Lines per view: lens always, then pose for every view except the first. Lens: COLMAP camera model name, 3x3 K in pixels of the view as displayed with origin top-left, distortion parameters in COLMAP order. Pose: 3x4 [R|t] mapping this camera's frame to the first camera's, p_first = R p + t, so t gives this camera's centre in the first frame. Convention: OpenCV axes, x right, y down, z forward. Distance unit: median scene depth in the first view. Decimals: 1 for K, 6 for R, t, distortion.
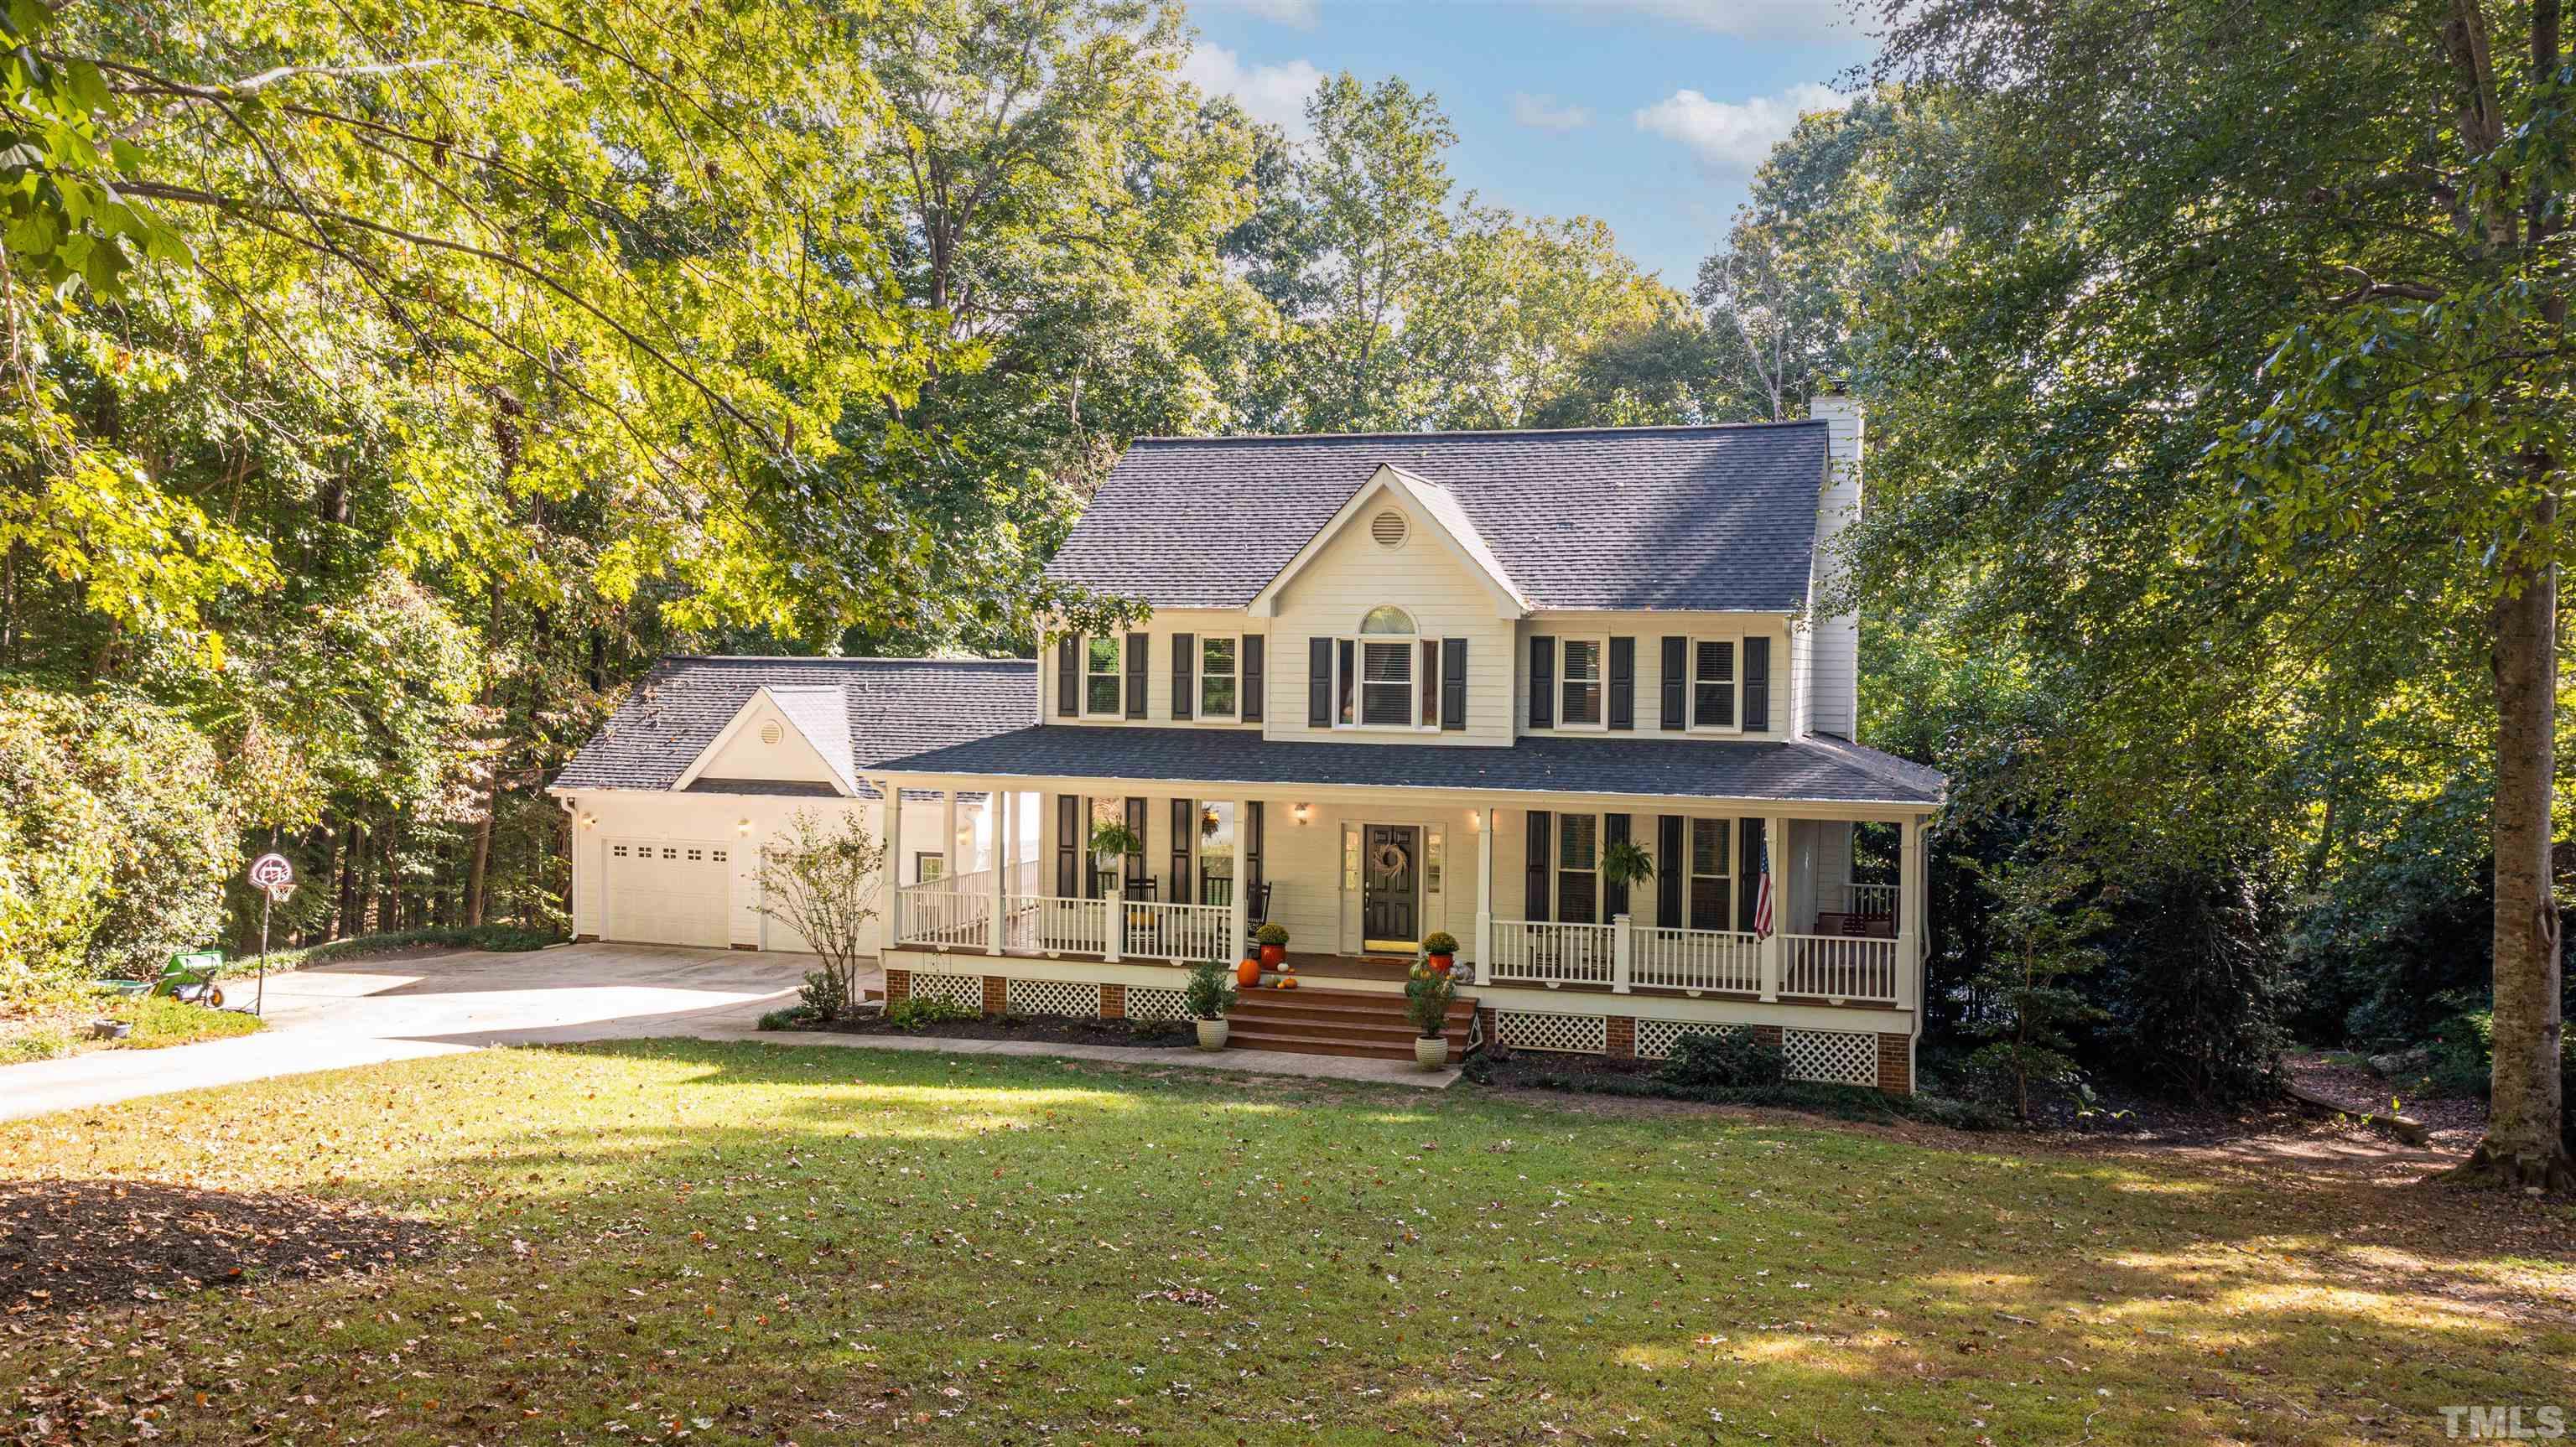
lens RADIAL K [[2047.5, 0, 1288.0], [0, 2047.5, 723.5], [0, 0, 1]] dist [-0.014306, 0.011018]
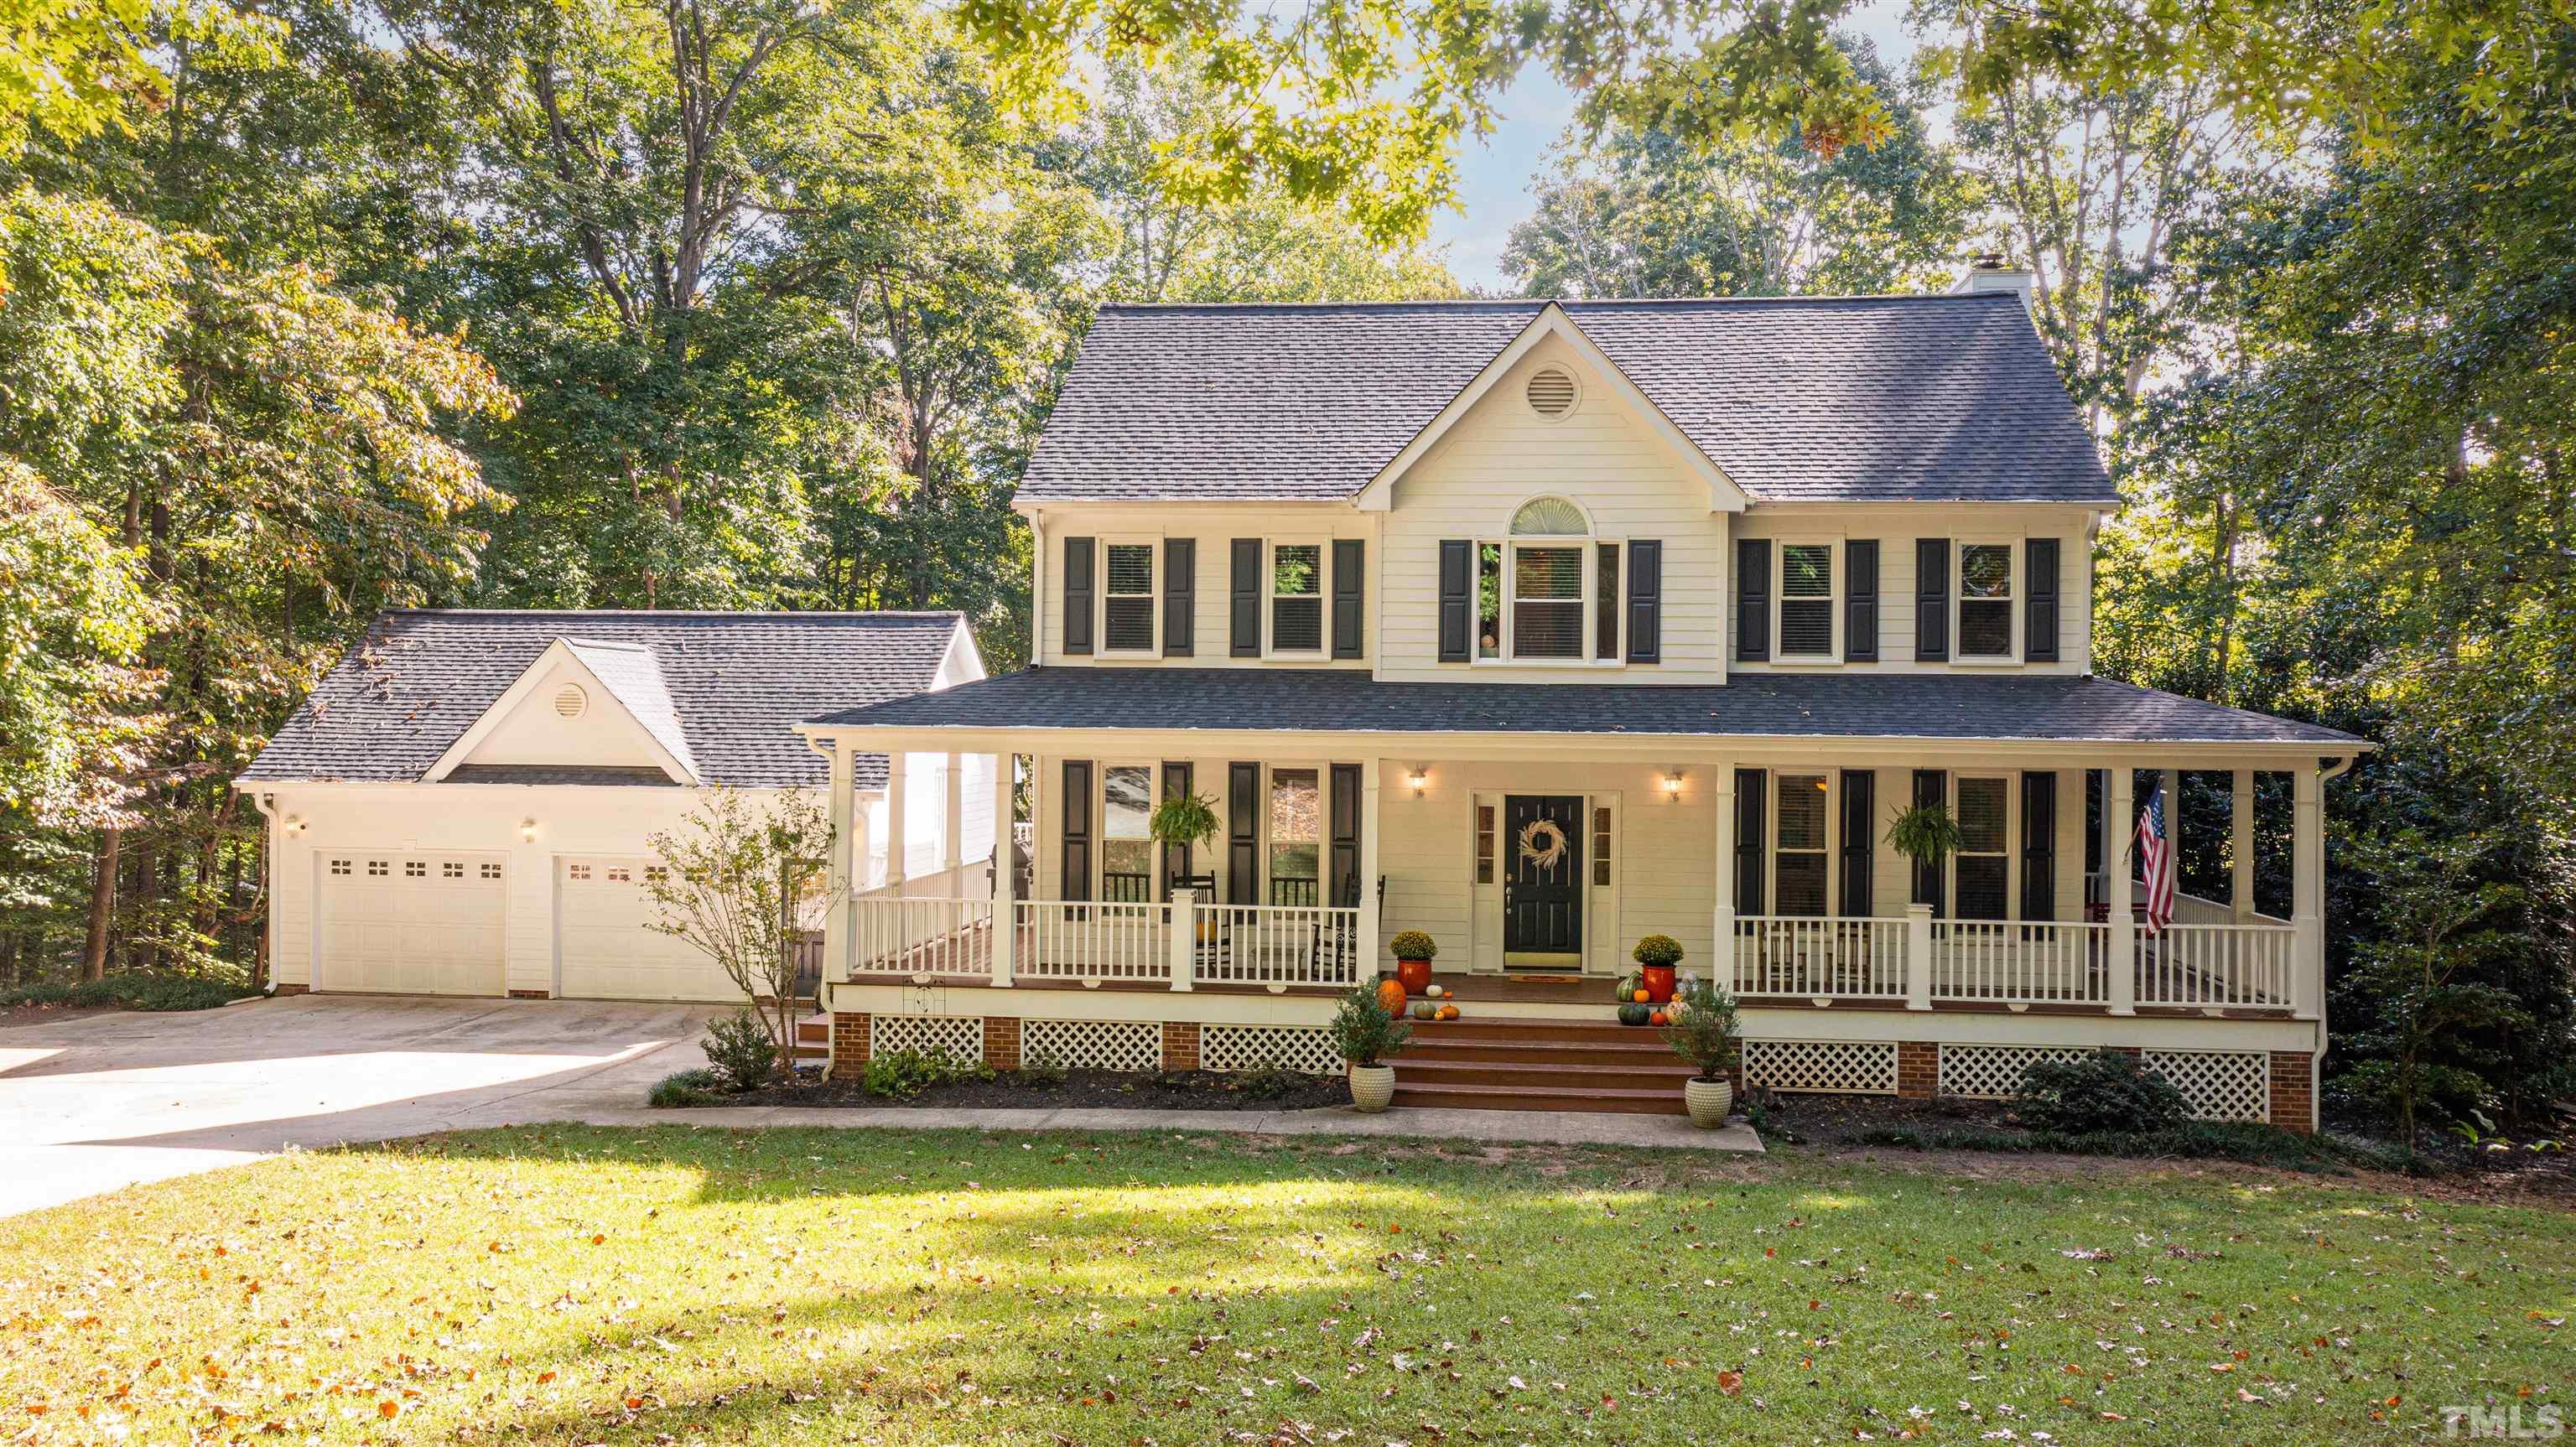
lens RADIAL K [[2047.5, 0, 1288.0], [0, 2047.5, 723.5], [0, 0, 1]] dist [-0.014306, 0.011018]
pose [[0.979819, -0.002199, 0.199874, -0.187454], [0.006789, 0.999729, -0.022282, 0.039316], [-0.199770, 0.023189, 0.979568, 0.292037]]
